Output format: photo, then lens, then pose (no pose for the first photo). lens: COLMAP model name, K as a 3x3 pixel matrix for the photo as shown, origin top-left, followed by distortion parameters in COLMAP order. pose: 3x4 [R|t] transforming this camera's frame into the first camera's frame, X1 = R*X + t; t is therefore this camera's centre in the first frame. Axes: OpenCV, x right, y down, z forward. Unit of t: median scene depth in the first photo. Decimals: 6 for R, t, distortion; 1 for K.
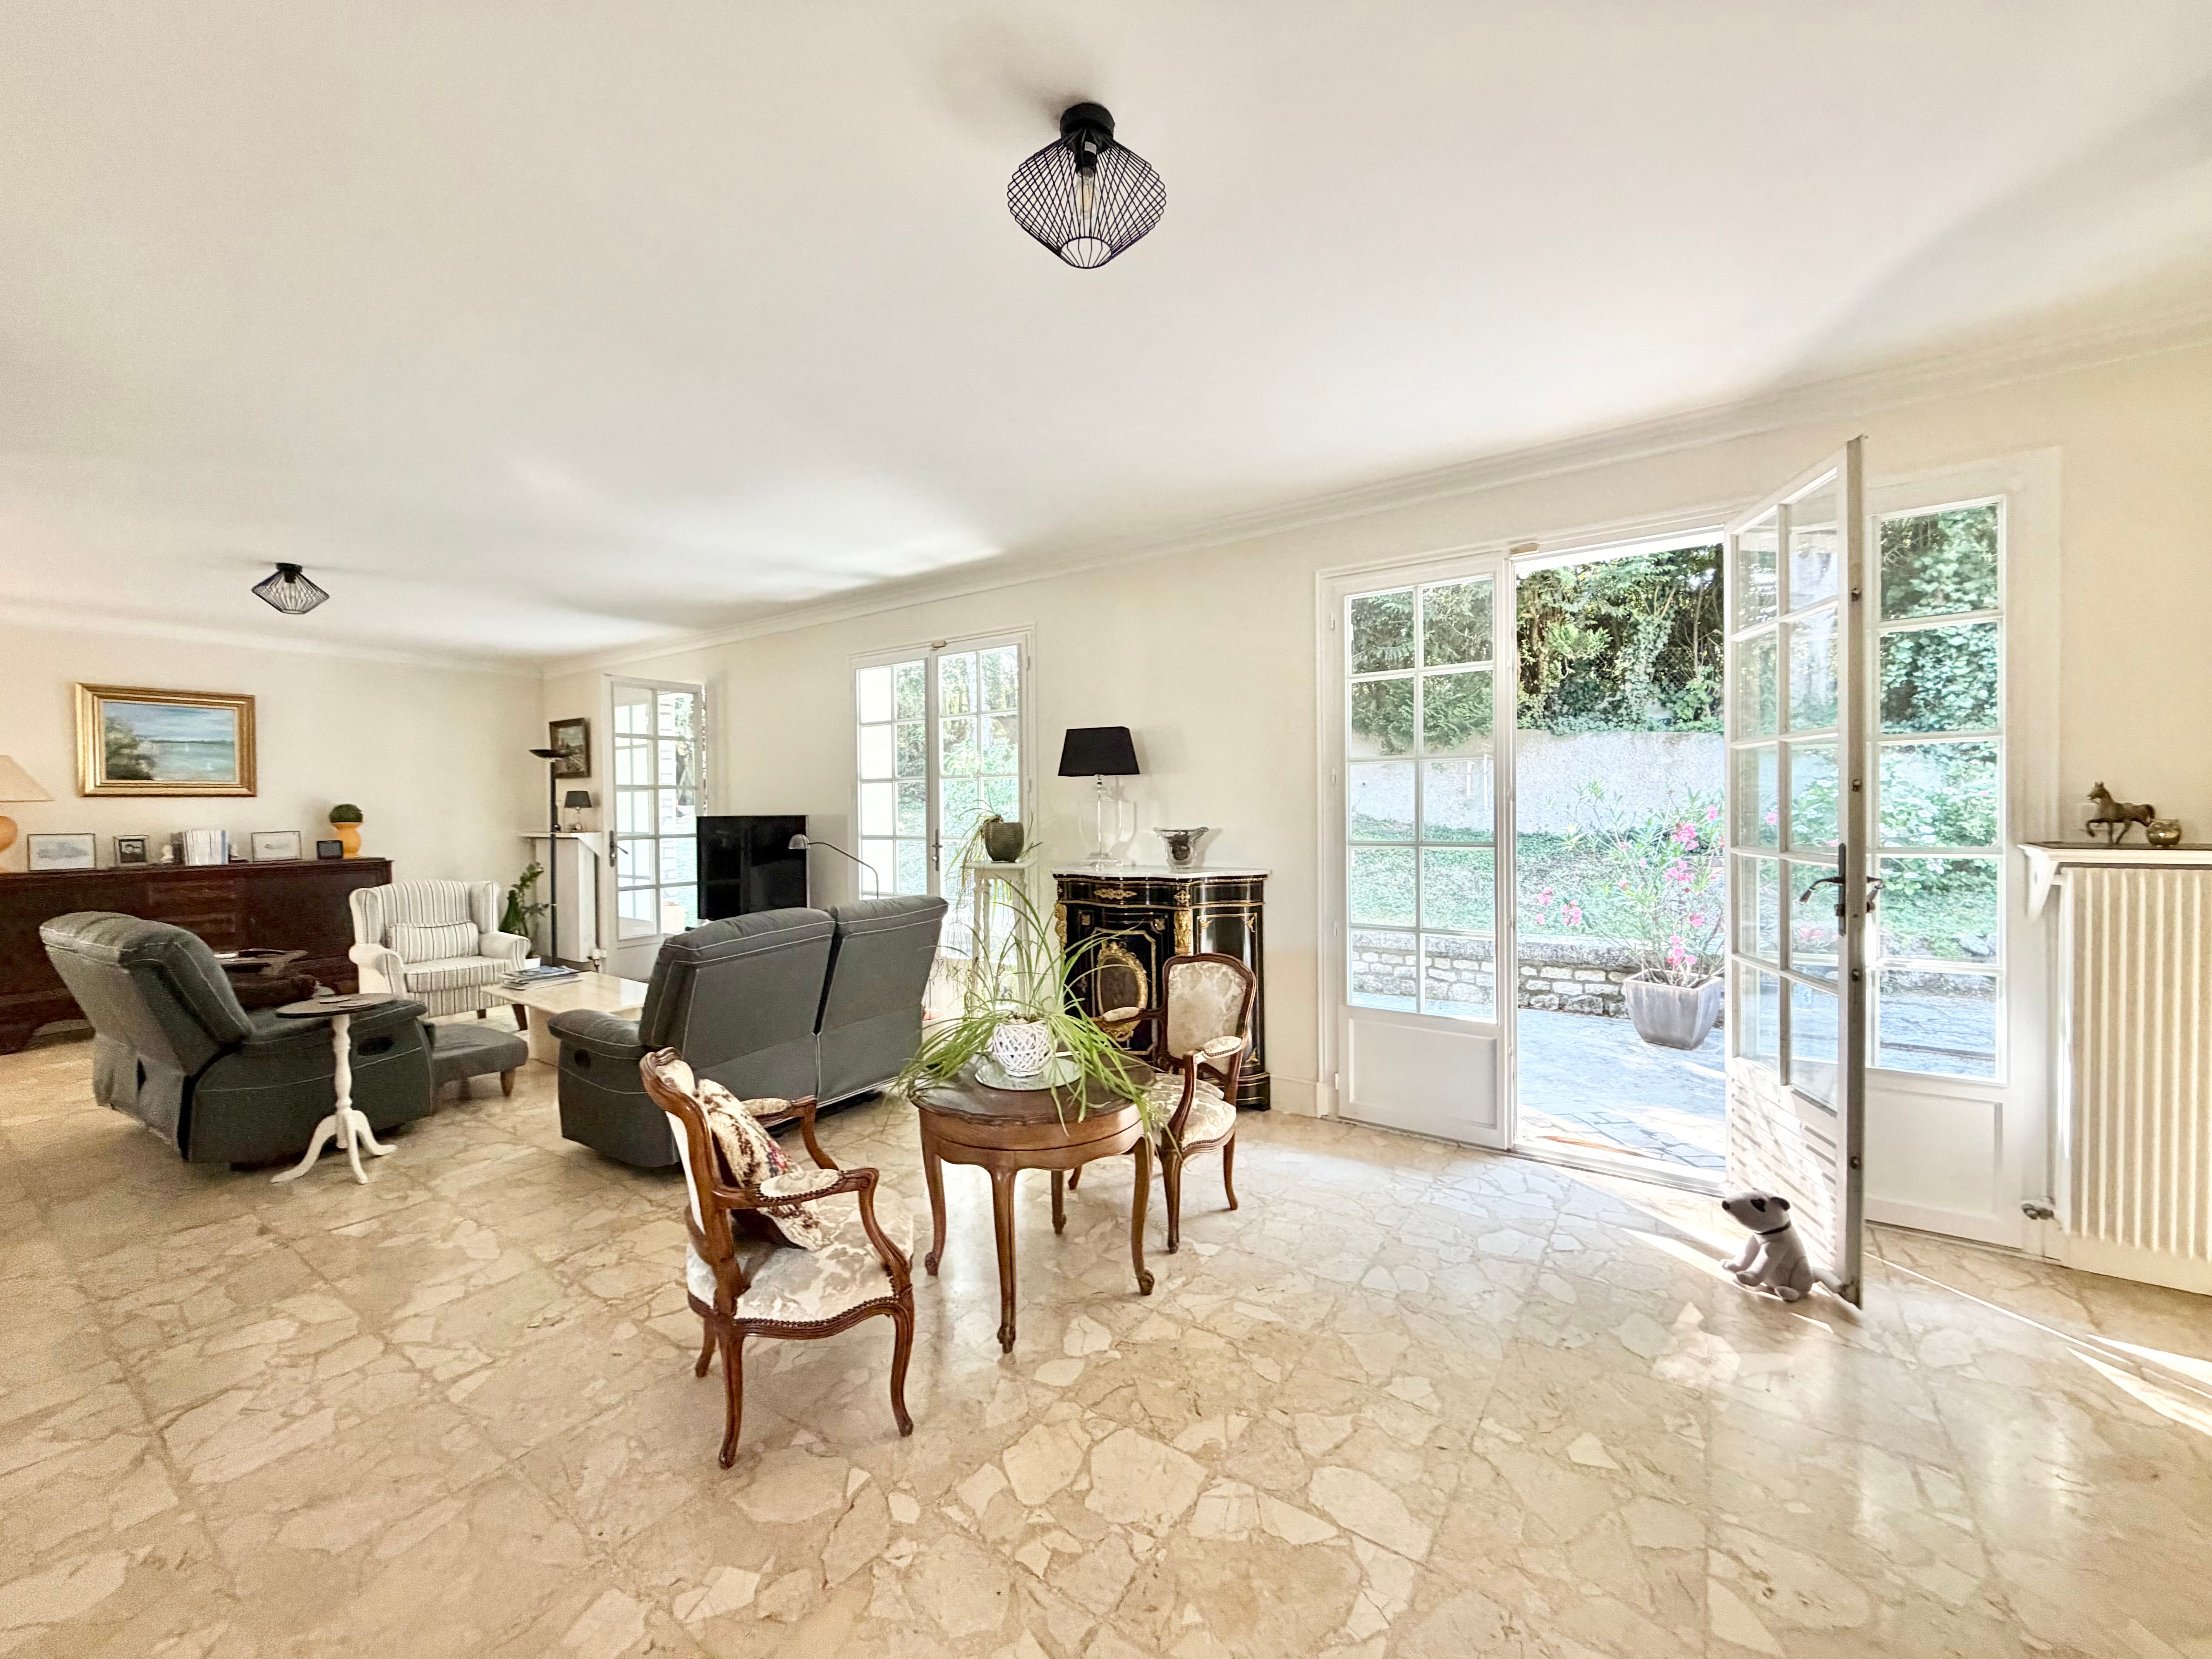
lens RADIAL K [[889.4, 0, 1106.0], [0, 889.4, 829.5], [0, 0, 1]] dist [0.000299, 0.000010]
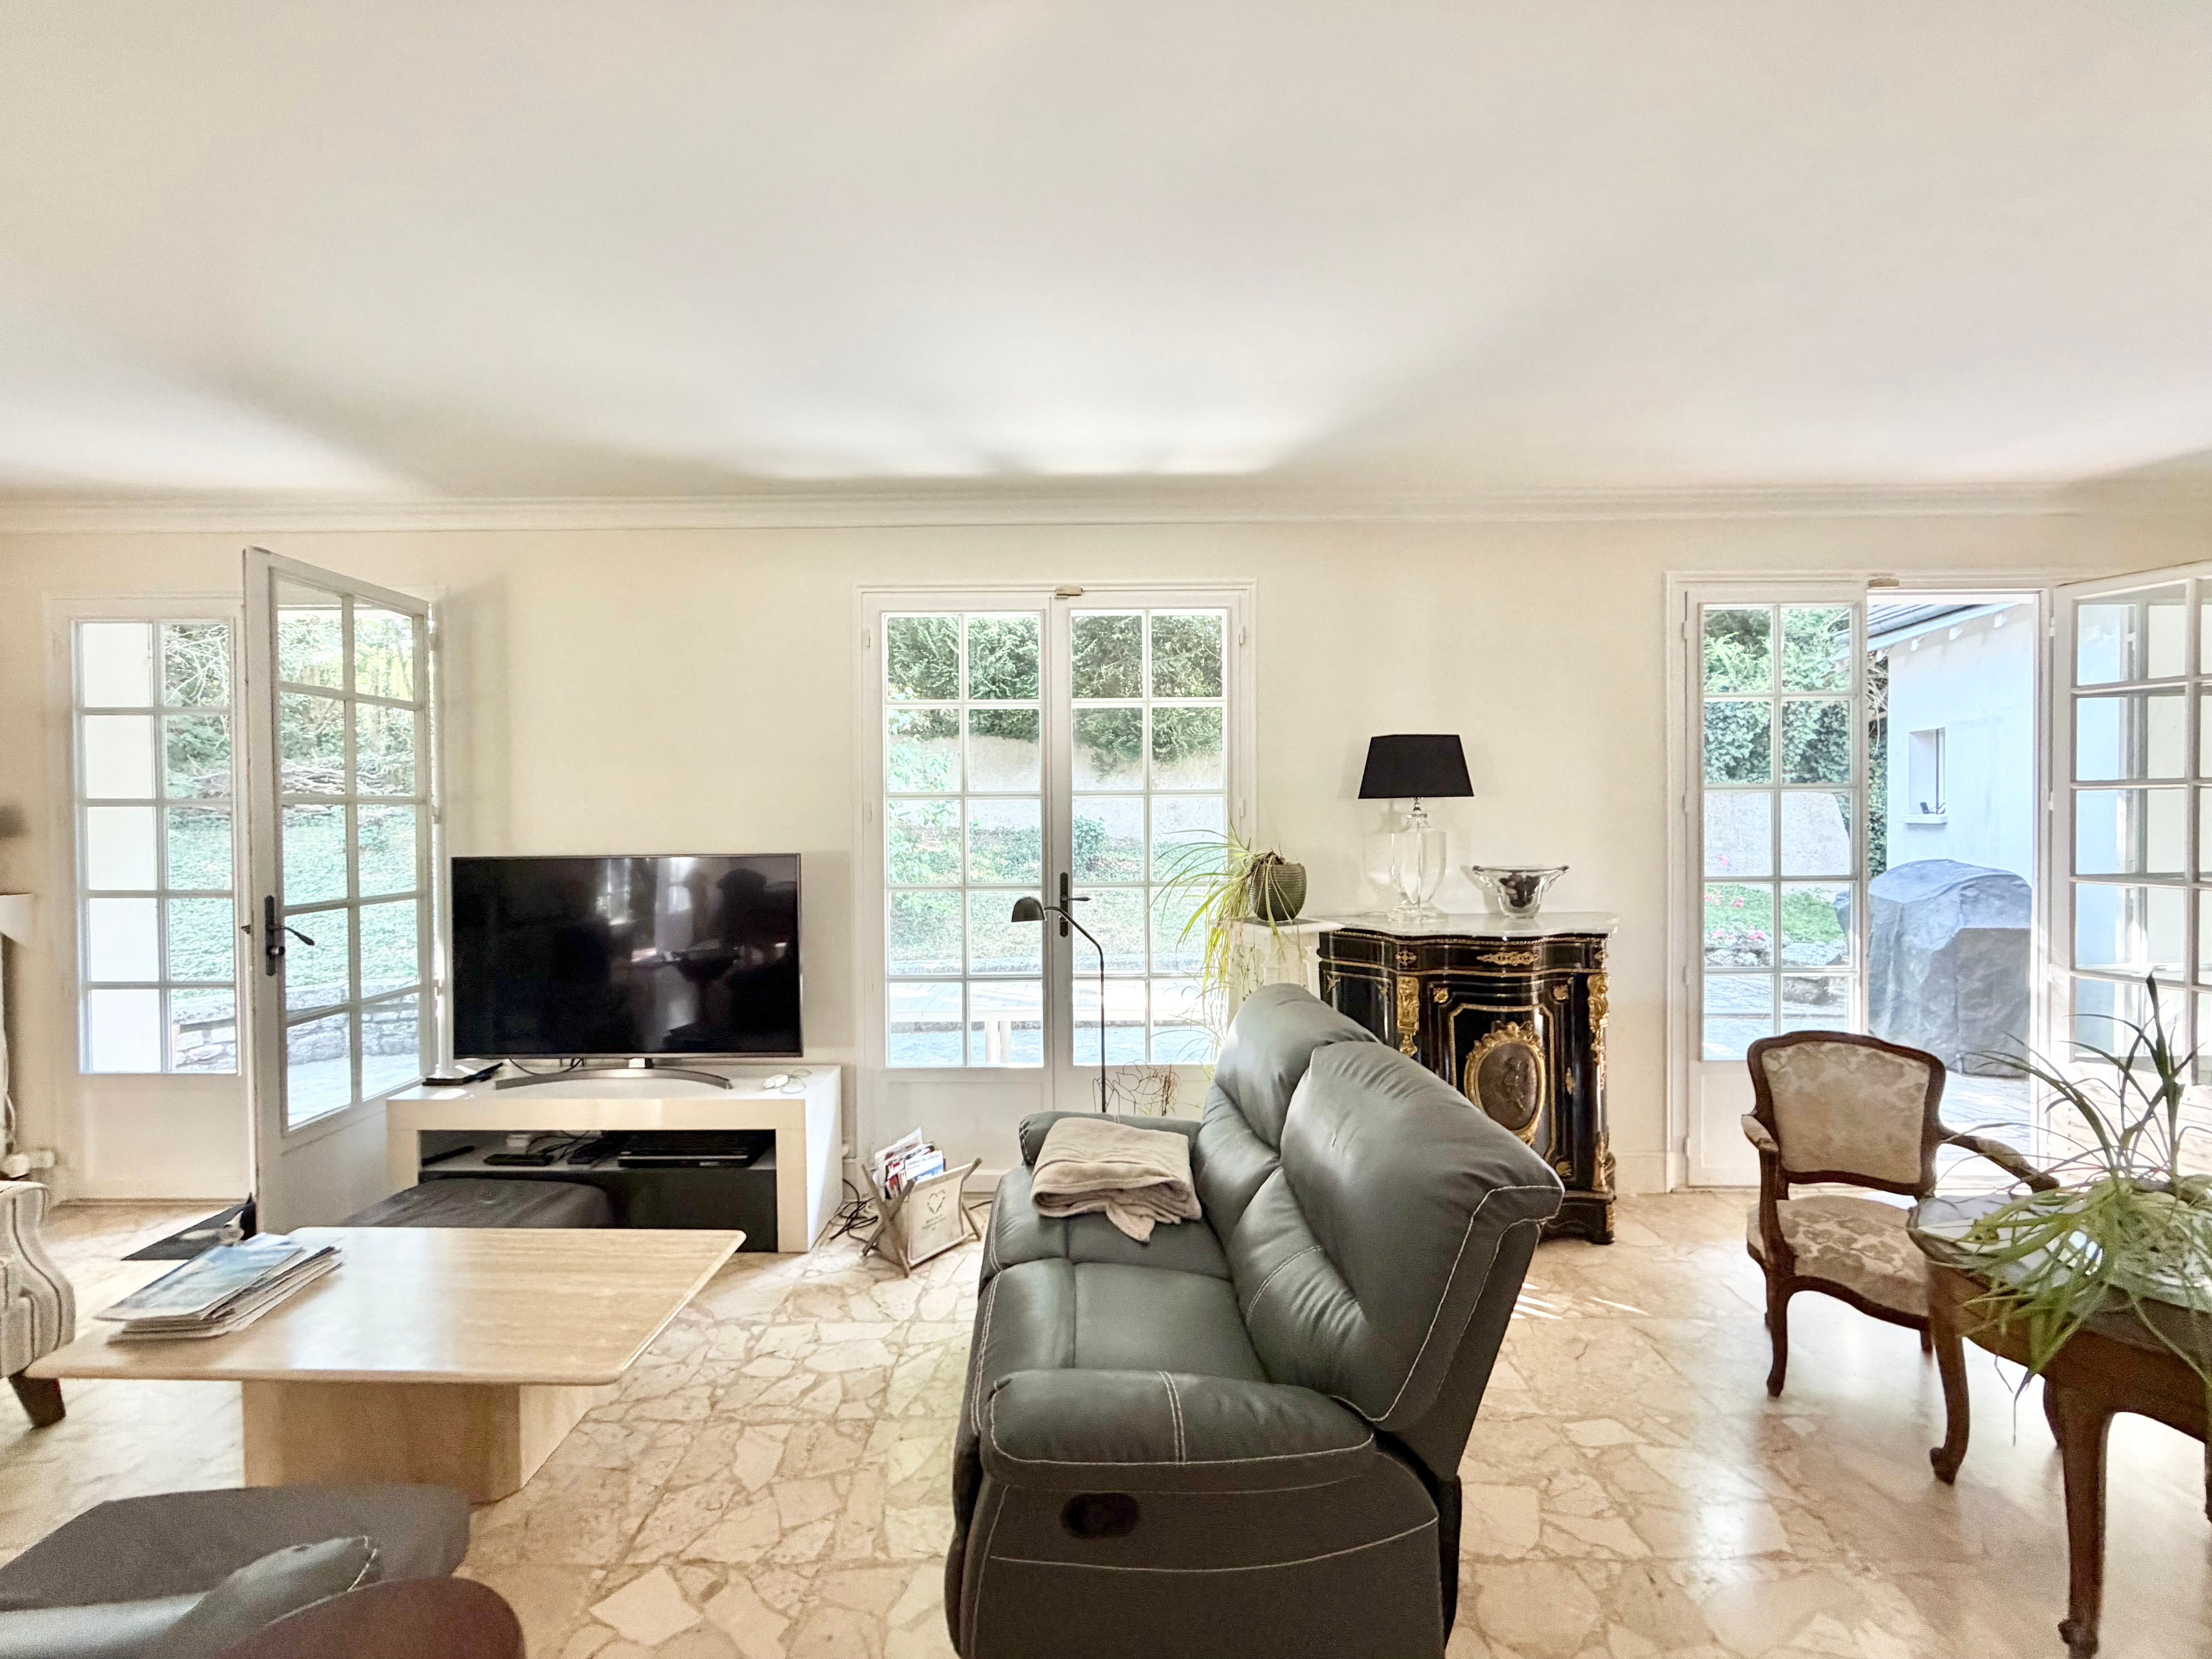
lens RADIAL K [[938.4, 0, 1106.0], [0, 938.4, 829.5], [0, 0, 1]] dist [-0.004498, -0.000390]
pose [[0.819642, 0.008871, 0.572807, -0.554340], [0.013900, 0.999278, -0.035366, -0.009304], [-0.572707, 0.036949, 0.818927, 0.427143]]
